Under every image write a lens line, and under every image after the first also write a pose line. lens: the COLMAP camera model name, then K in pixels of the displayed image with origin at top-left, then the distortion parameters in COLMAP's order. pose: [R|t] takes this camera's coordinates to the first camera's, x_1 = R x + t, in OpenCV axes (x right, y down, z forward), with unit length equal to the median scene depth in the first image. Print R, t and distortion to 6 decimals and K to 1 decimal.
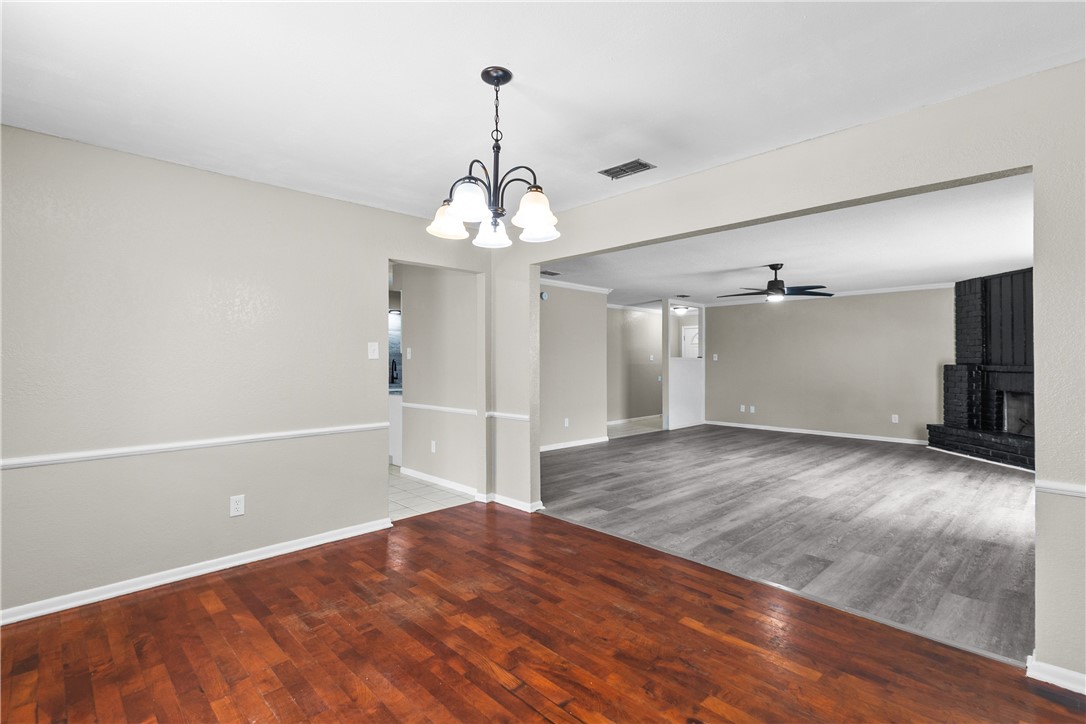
lens RADIAL K [[507.3, 0, 542.0], [0, 507.3, 360.8], [0, 0, 1]] dist [0.021629, -0.004168]
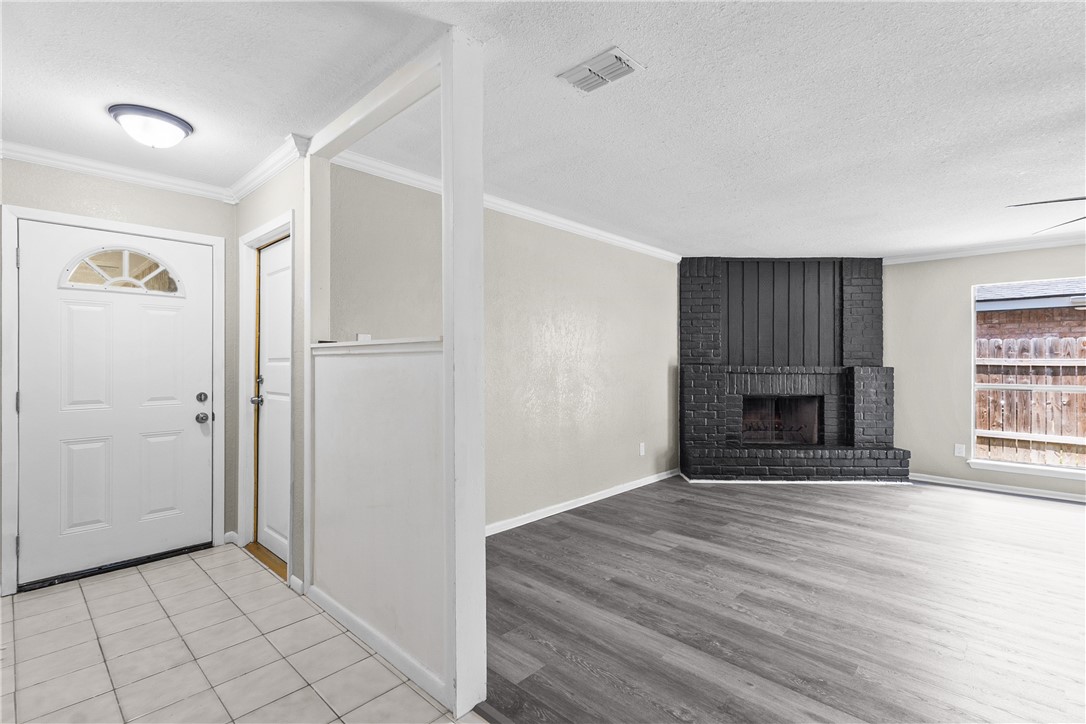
lens RADIAL K [[507.3, 0, 537.3], [0, 507.3, 360.4], [0, 0, 1]] dist [0.021629, -0.004168]
pose [[-0.045981, 0.003358, 0.998937, 0.063230], [-0.006707, 0.999971, -0.003670, 0.005436], [-0.998920, -0.006869, -0.045958, 1.324471]]
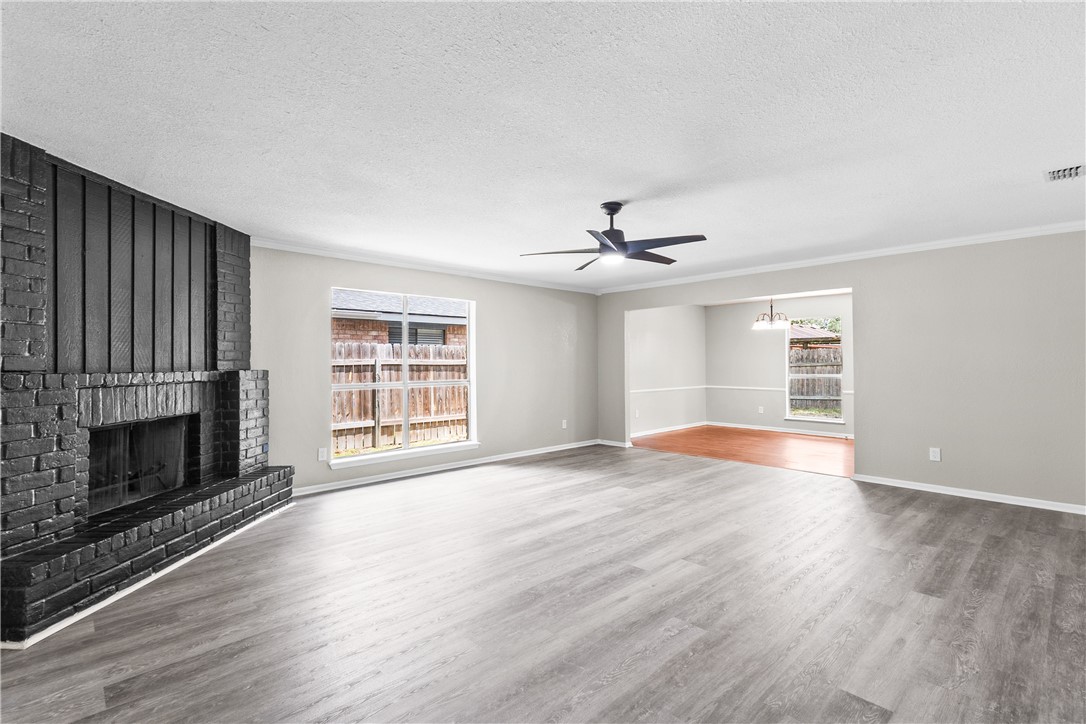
lens RADIAL K [[507.3, 0, 541.7], [0, 507.3, 356.6], [0, 0, 1]] dist [0.021629, -0.004168]
pose [[-0.999987, 0.003426, 0.003788, 0.469709], [0.003380, 0.999923, -0.011932, 0.000991], [-0.003828, -0.011919, -0.999922, 1.394259]]
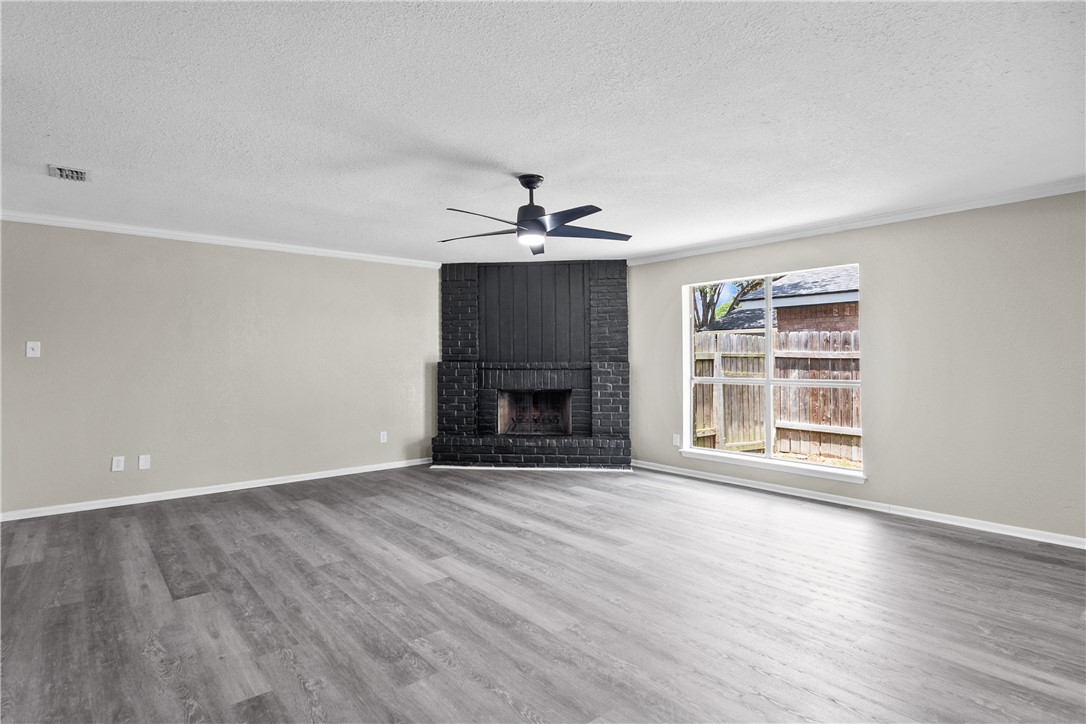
lens RADIAL K [[575.0, 0, 540.7], [0, 575.0, 346.7], [0, 0, 1]] dist [-0.002438, 0.007243]
pose [[0.075023, 0.018333, 0.997013, -0.124325], [0.003363, 0.999821, -0.018638, 0.001094], [-0.997176, 0.004751, 0.074948, 0.815798]]
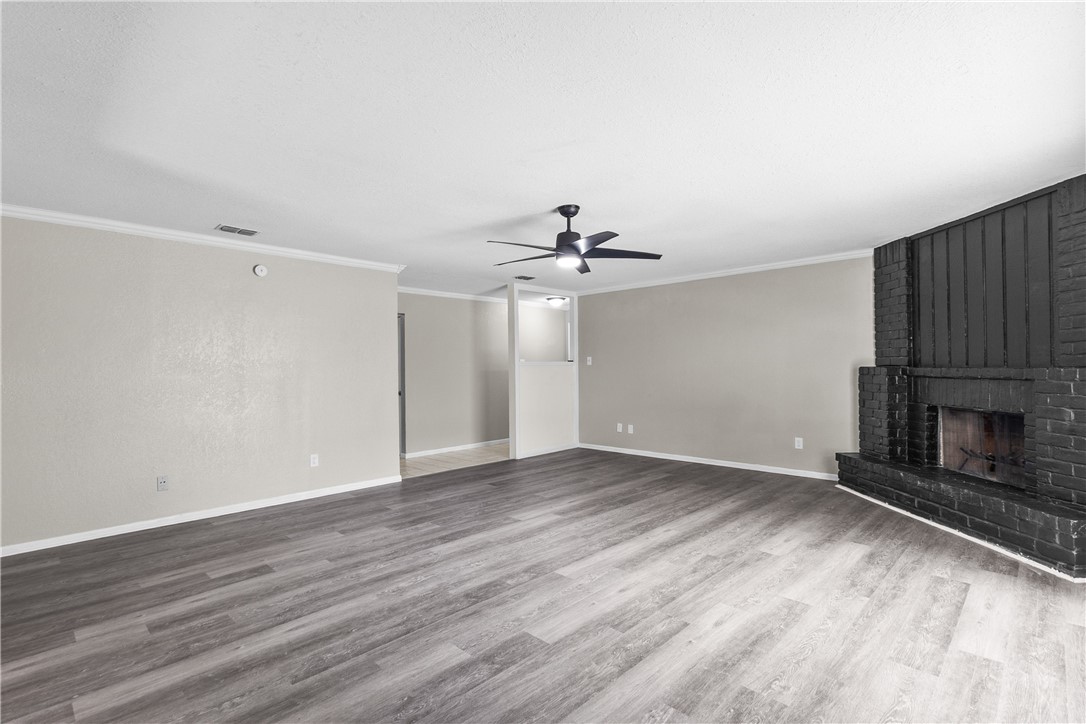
lens RADIAL K [[507.3, 0, 537.7], [0, 507.3, 370.7], [0, 0, 1]] dist [0.021629, -0.004168]
pose [[0.999533, -0.013256, 0.027540, 0.349117], [0.013053, 0.999886, 0.007526, 0.001635], [-0.027637, -0.007163, 0.999592, 0.338695]]
